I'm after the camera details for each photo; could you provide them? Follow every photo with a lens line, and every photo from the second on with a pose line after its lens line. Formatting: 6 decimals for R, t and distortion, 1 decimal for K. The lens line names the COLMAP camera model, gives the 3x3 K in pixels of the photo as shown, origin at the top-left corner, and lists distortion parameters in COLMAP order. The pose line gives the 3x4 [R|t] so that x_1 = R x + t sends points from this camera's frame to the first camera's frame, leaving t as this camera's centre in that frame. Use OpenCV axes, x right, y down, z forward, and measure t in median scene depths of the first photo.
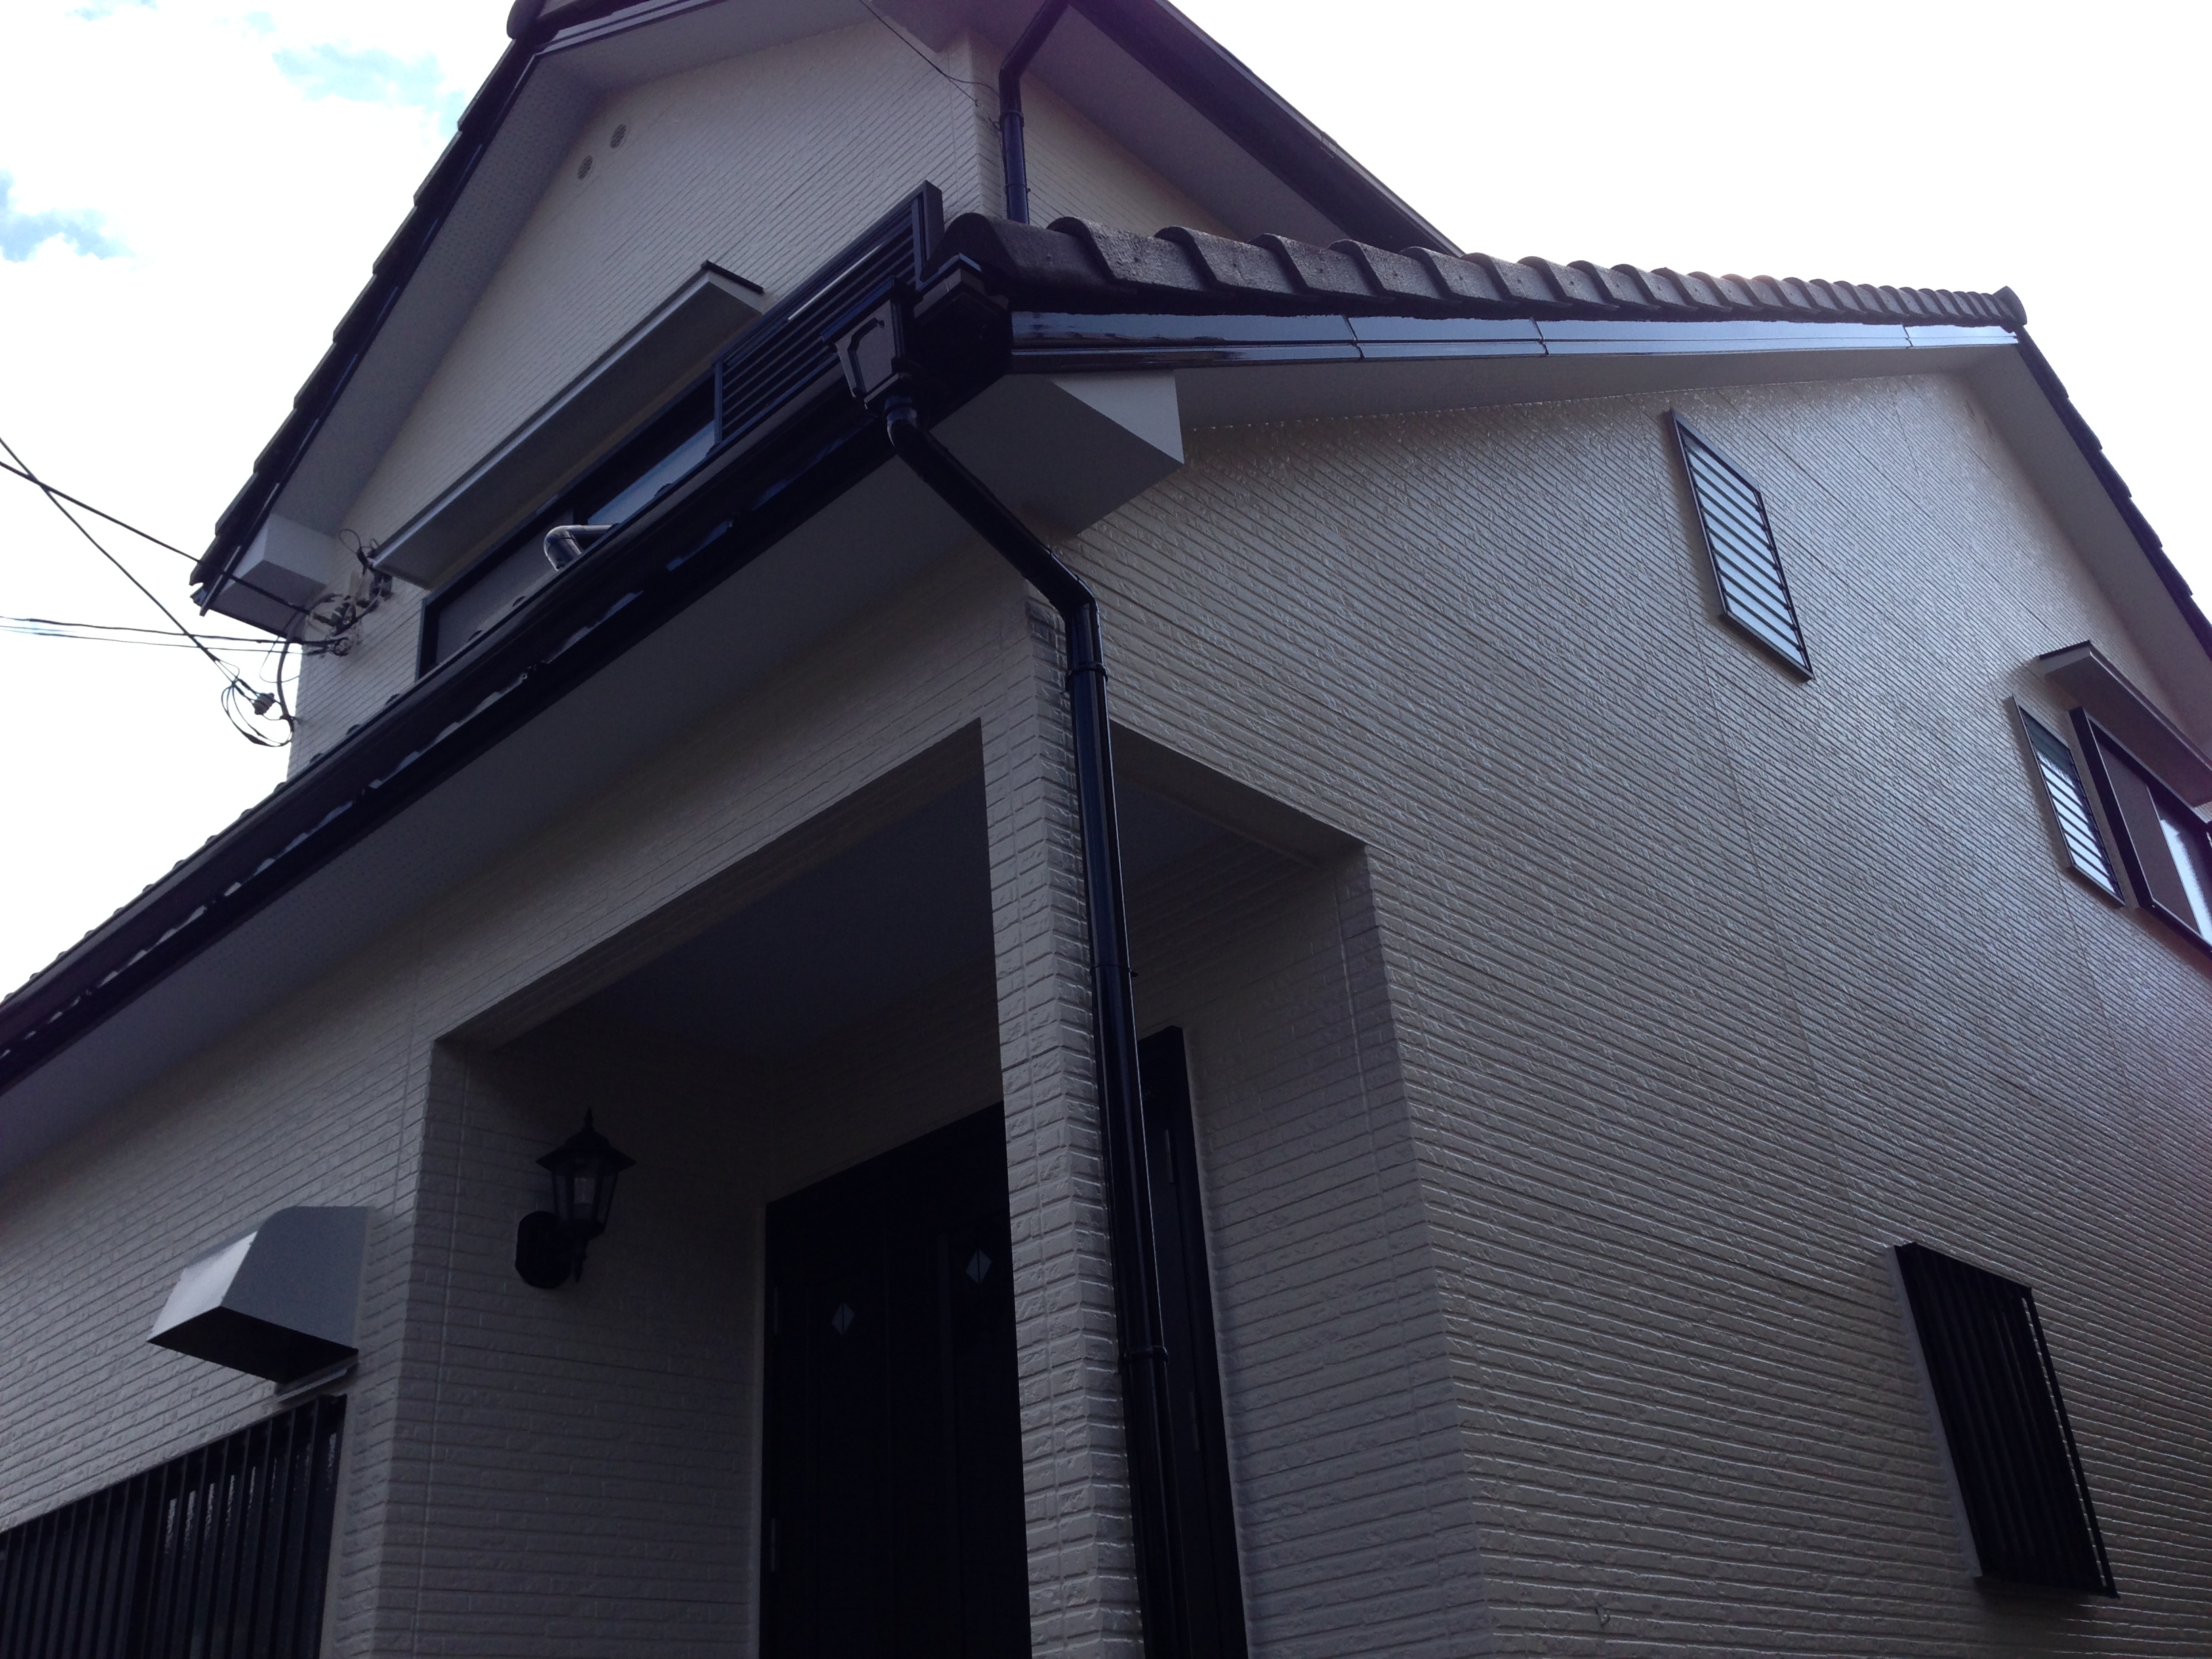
lens RADIAL K [[2034.1, 0, 1115.2], [0, 2034.1, 829.1], [0, 0, 1]] dist [0.166316, -0.286774]
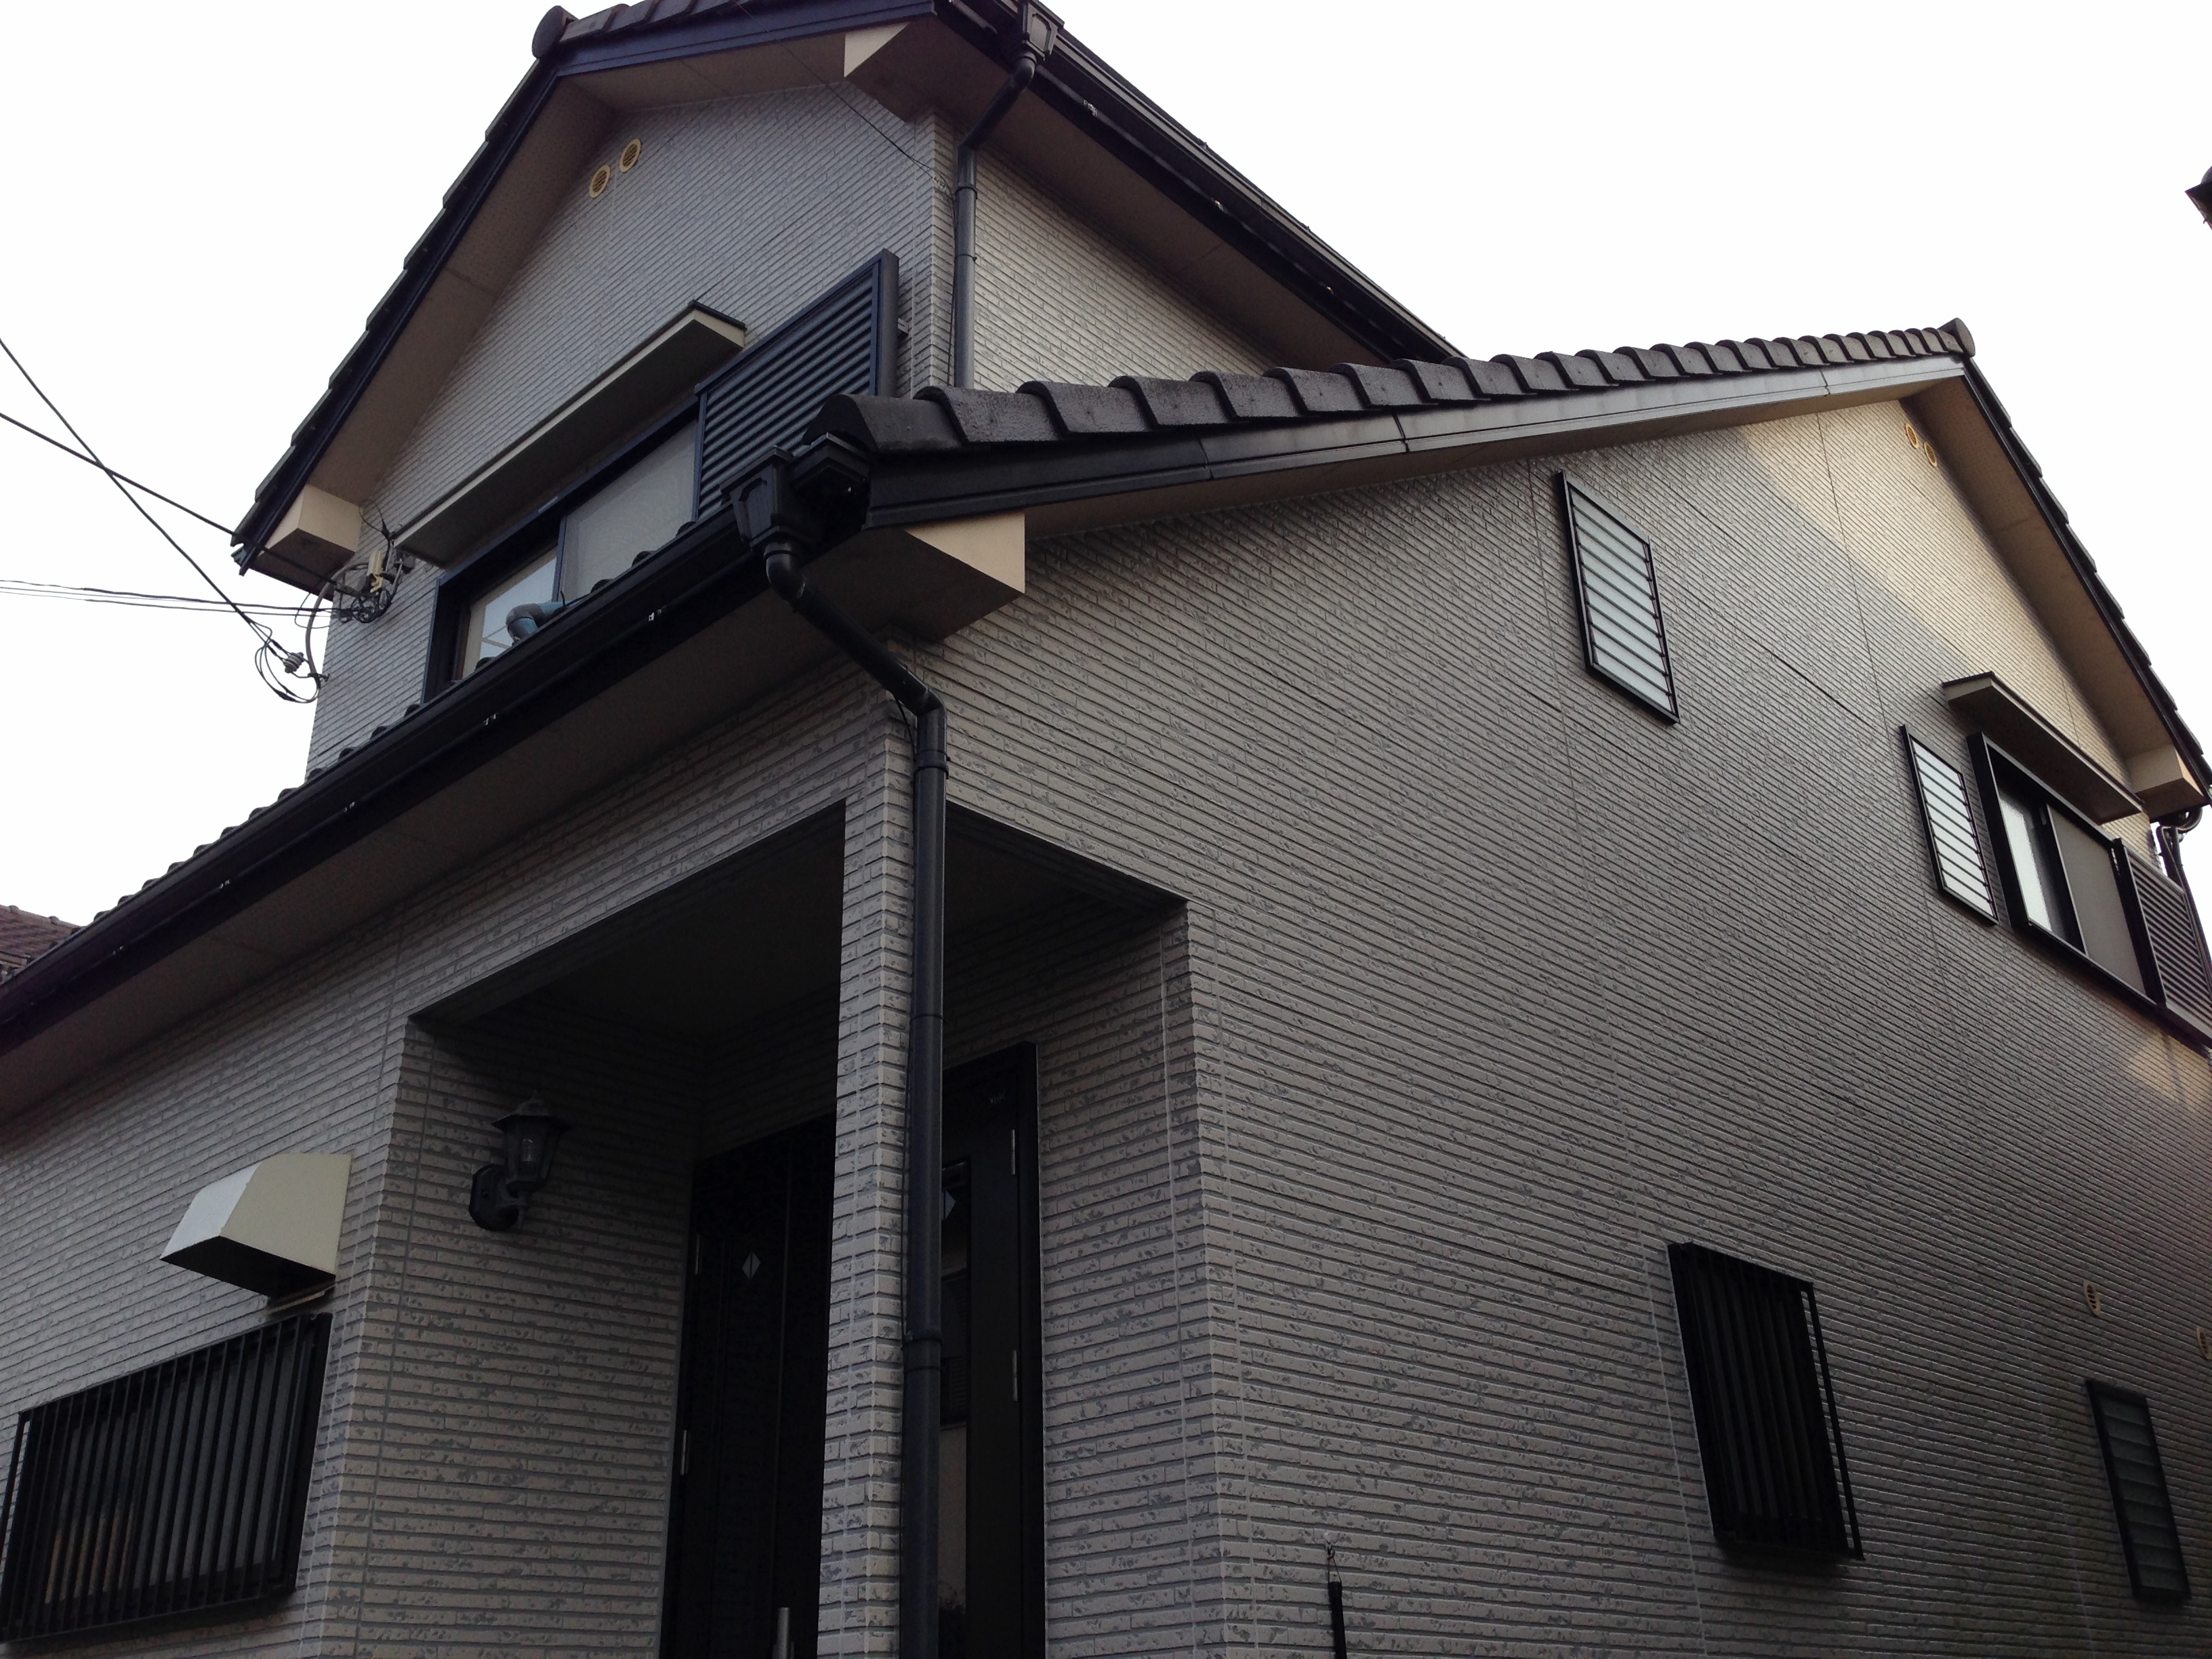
lens RADIAL K [[2042.5, 0, 1106.0], [0, 2042.5, 829.5], [0, 0, 1]] dist [0.130384, -0.212625]
pose [[0.998687, 0.044430, -0.025483, 0.080367], [-0.043265, 0.998069, 0.044561, -0.065087], [0.027414, -0.043400, 0.998682, -0.137778]]
